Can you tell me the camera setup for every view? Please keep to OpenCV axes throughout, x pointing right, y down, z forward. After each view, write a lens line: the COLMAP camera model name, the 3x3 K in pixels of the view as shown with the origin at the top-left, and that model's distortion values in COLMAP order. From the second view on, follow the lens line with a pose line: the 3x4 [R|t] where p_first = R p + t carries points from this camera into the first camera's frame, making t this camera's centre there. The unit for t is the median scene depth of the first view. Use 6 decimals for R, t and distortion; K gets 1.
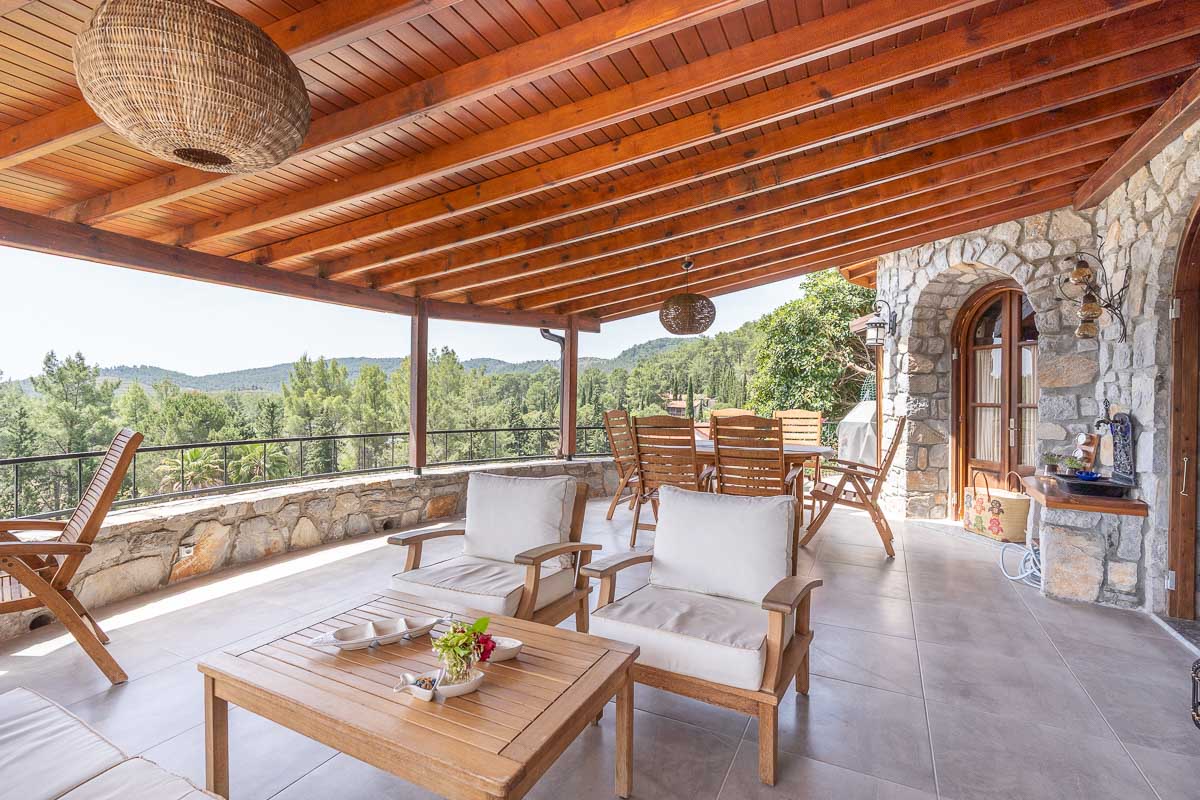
lens RADIAL K [[543.4, 0, 605.9], [0, 543.4, 405.7], [0, 0, 1]] dist [-0.014866, 0.003839]
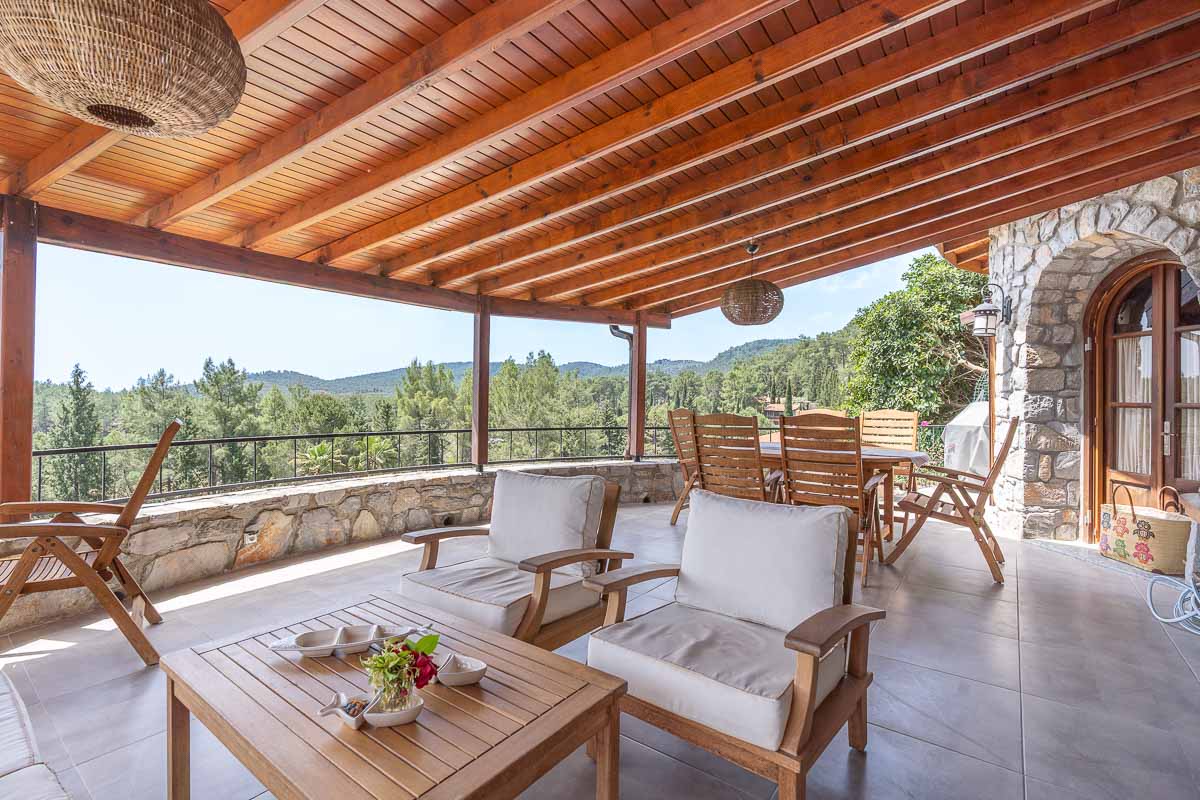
lens RADIAL K [[543.4, 0, 603.5], [0, 543.4, 403.6], [0, 0, 1]] dist [-0.014866, 0.003839]
pose [[0.985261, 0.004576, -0.170998, 0.076751], [-0.005928, 0.999955, -0.007397, 0.011456], [0.170956, 0.008302, 0.985244, 0.079954]]
